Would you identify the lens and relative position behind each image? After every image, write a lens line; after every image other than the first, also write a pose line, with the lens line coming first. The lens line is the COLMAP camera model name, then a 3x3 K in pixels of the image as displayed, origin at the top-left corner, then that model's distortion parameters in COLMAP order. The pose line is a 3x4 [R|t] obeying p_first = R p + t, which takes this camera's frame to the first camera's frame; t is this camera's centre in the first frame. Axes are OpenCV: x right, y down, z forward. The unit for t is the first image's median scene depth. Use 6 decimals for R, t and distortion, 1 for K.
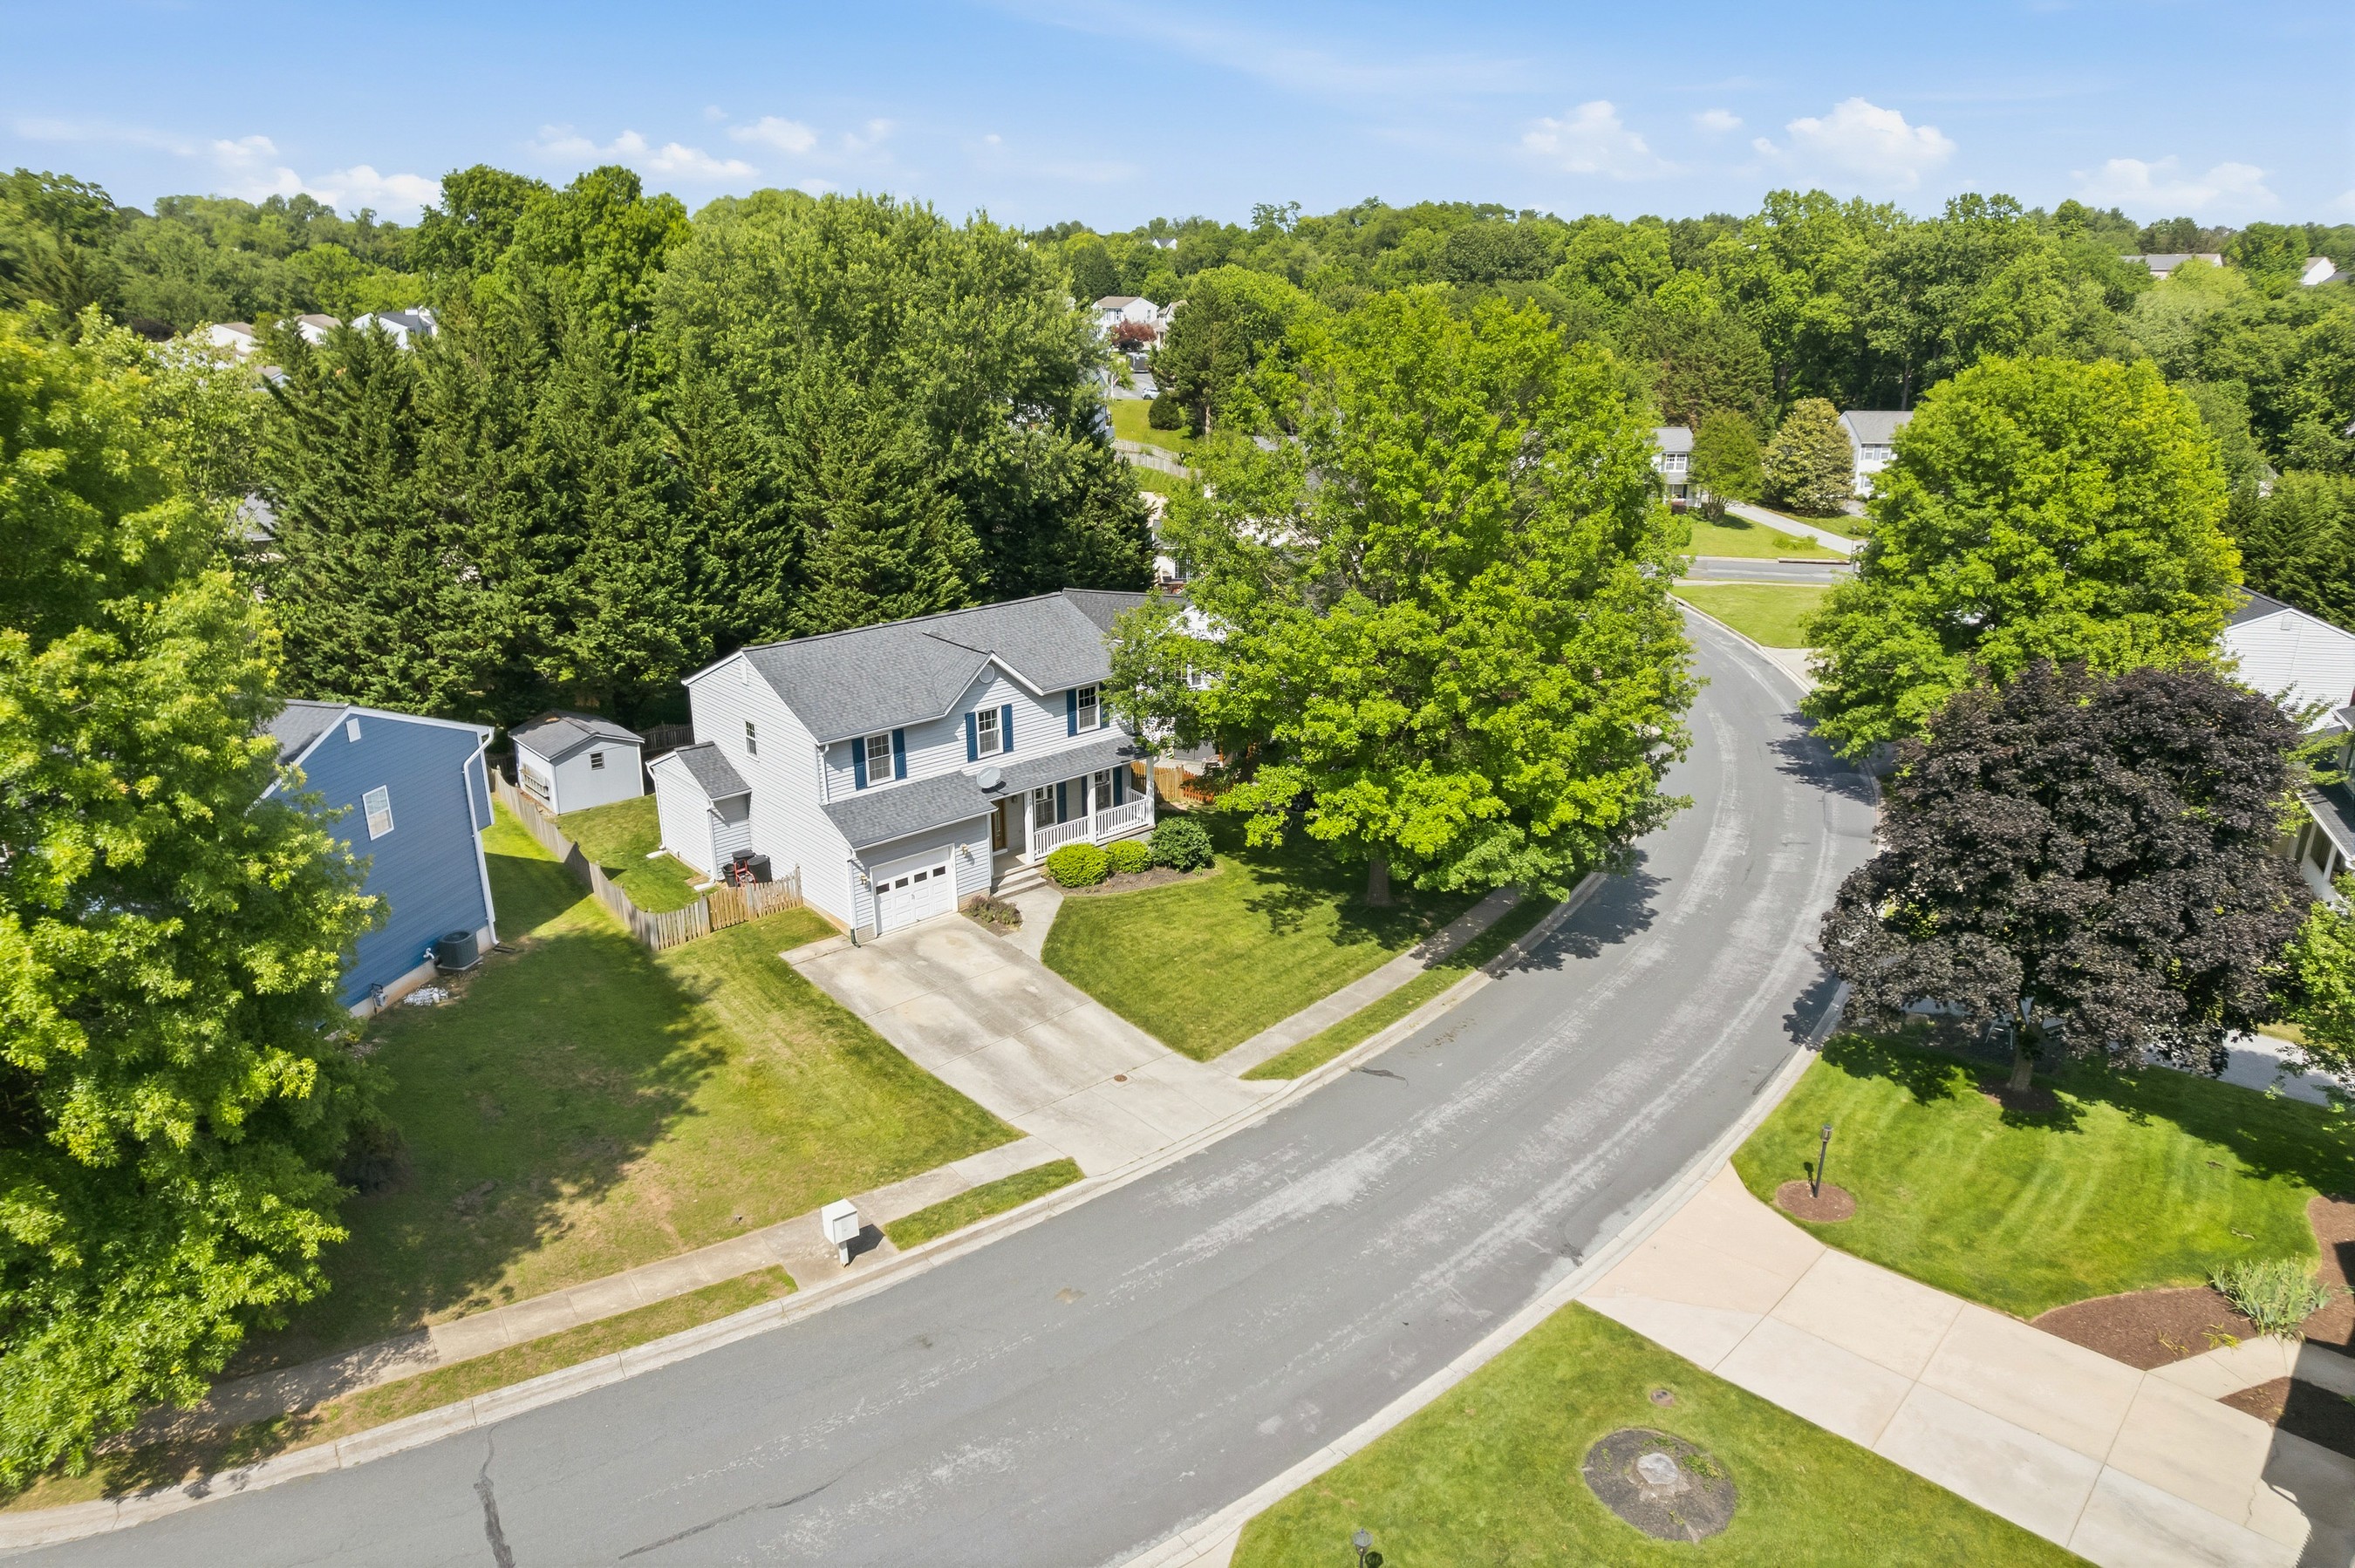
lens RADIAL K [[1510.6, 0, 1164.4], [0, 1510.6, 789.2], [0, 0, 1]] dist [-0.062752, 0.052779]
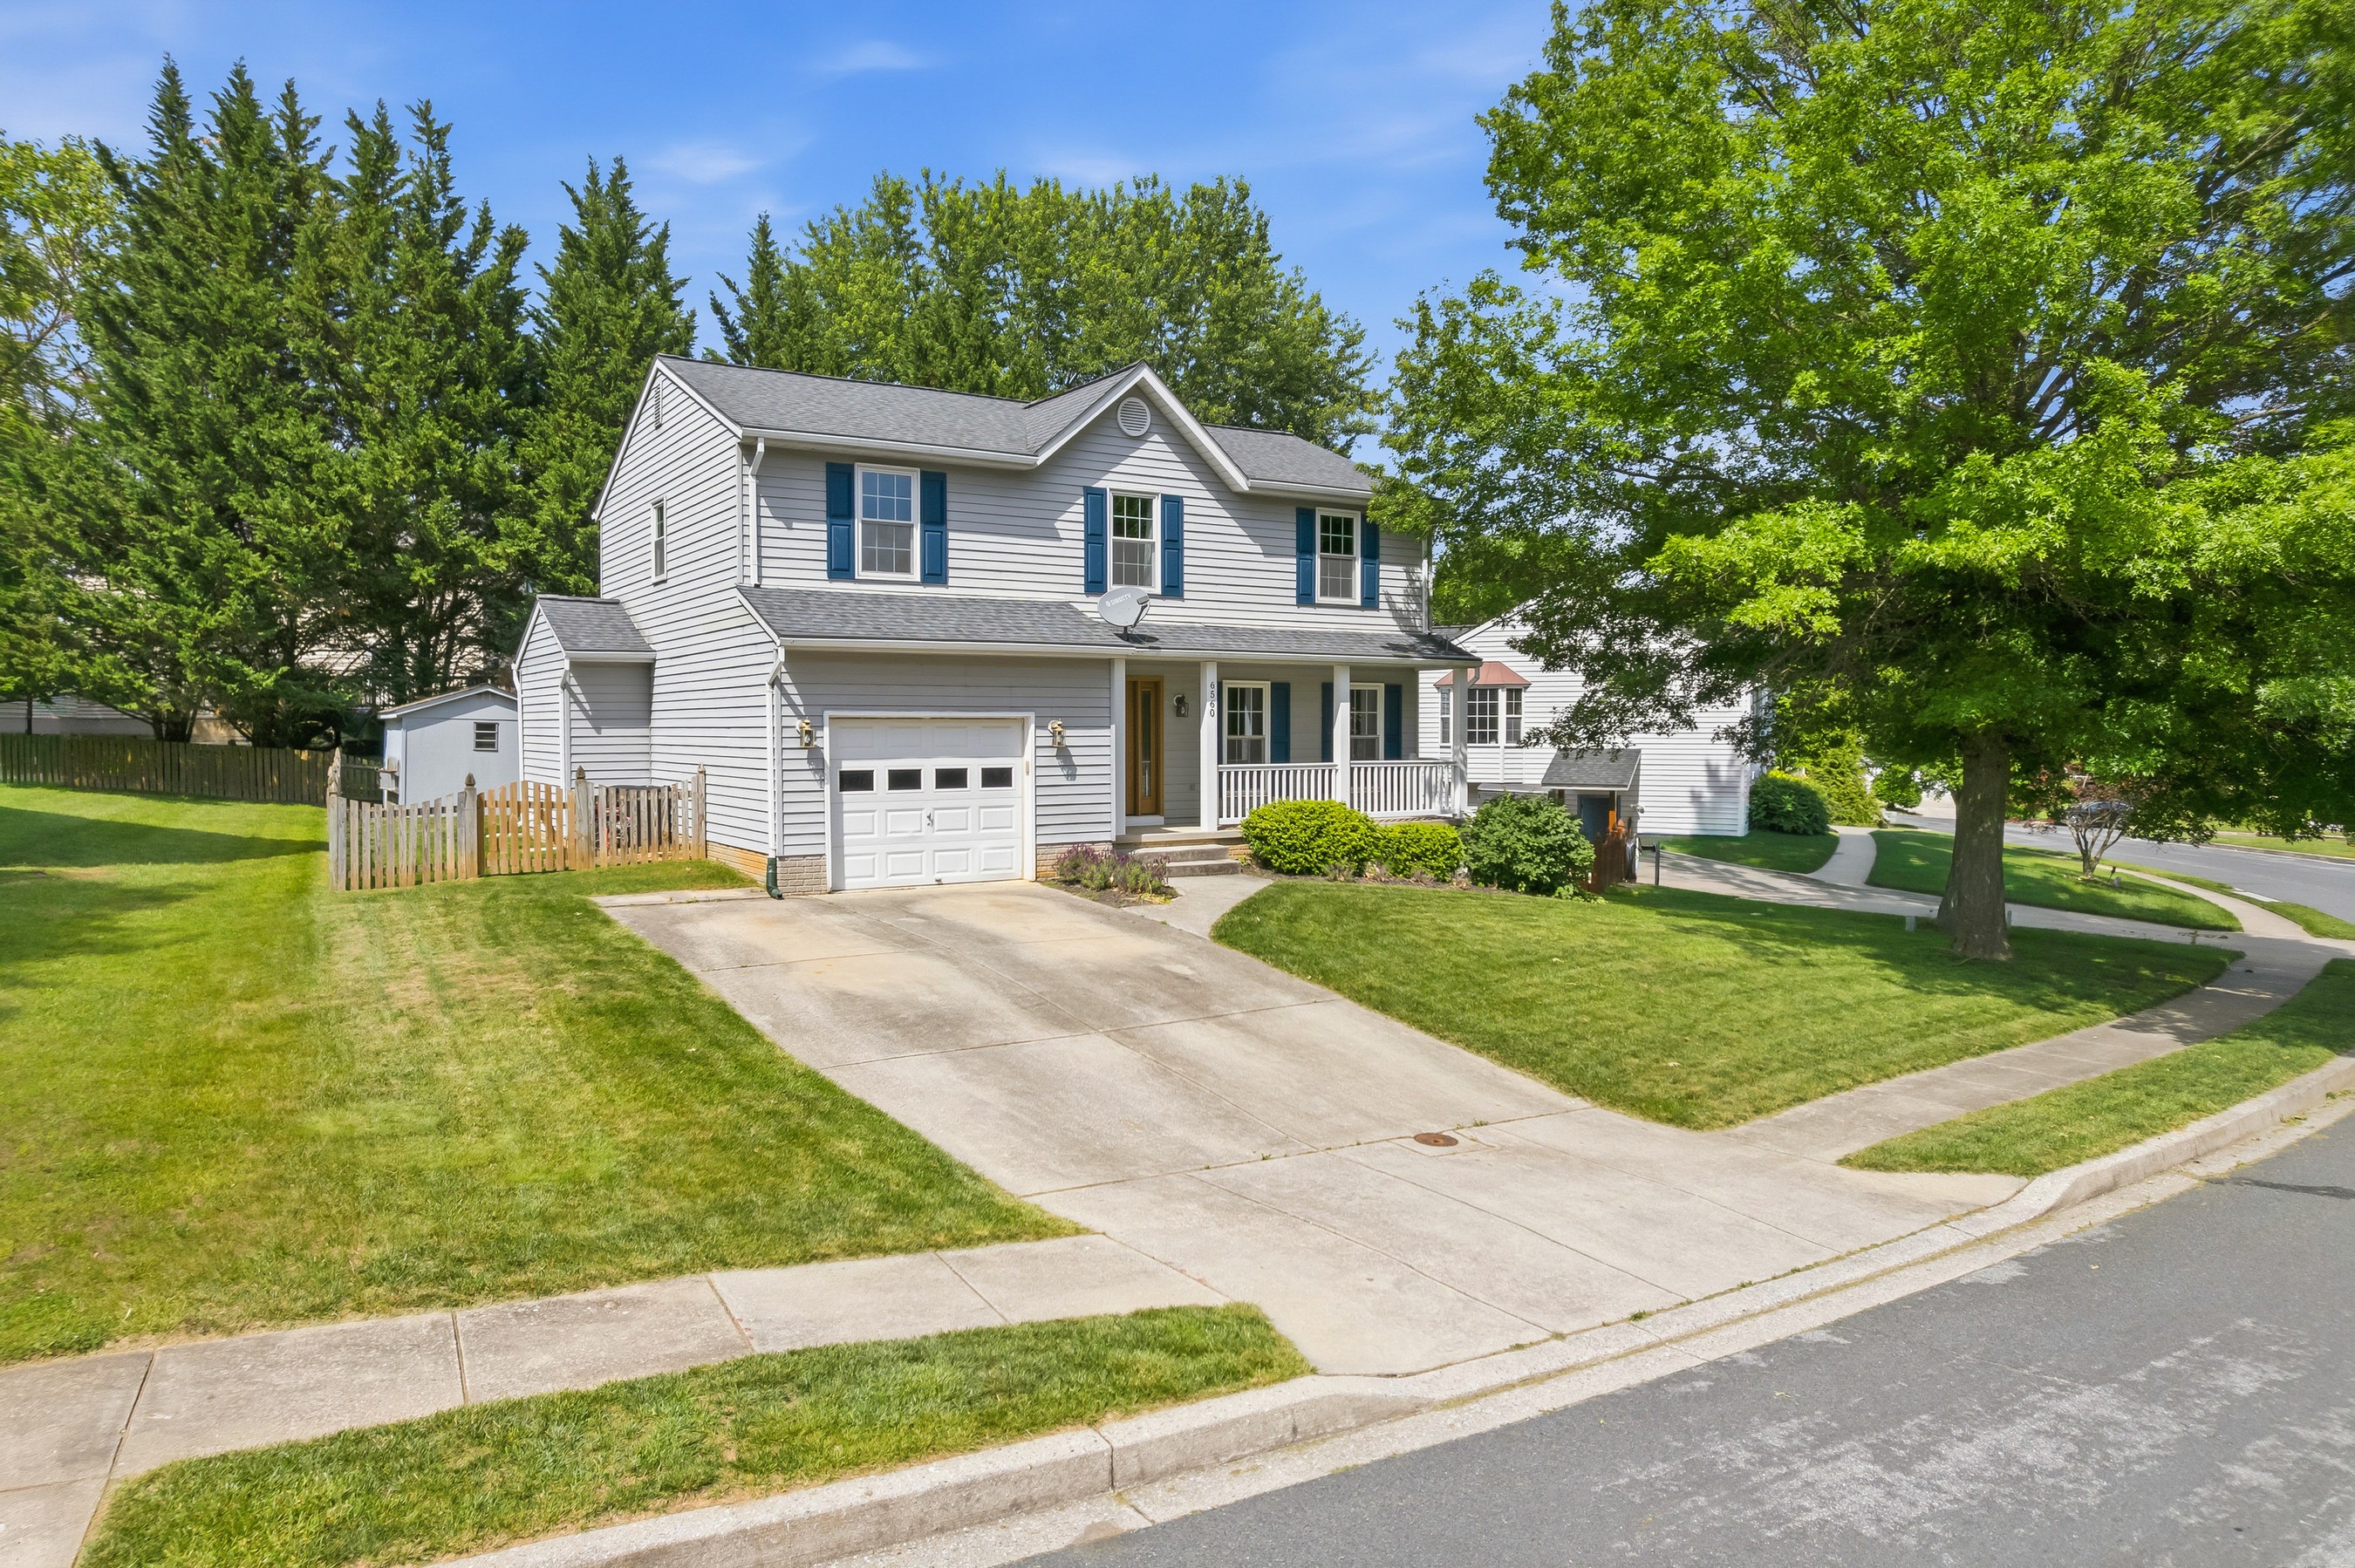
lens RADIAL K [[1510.6, 0, 1164.4], [0, 1510.6, 789.2], [0, 0, 1]] dist [-0.062752, 0.052779]
pose [[0.987406, 0.008599, -0.157974, -0.031167], [-0.054486, 0.955919, -0.288530, 0.187716], [0.148529, 0.293503, 0.944349, 0.603184]]
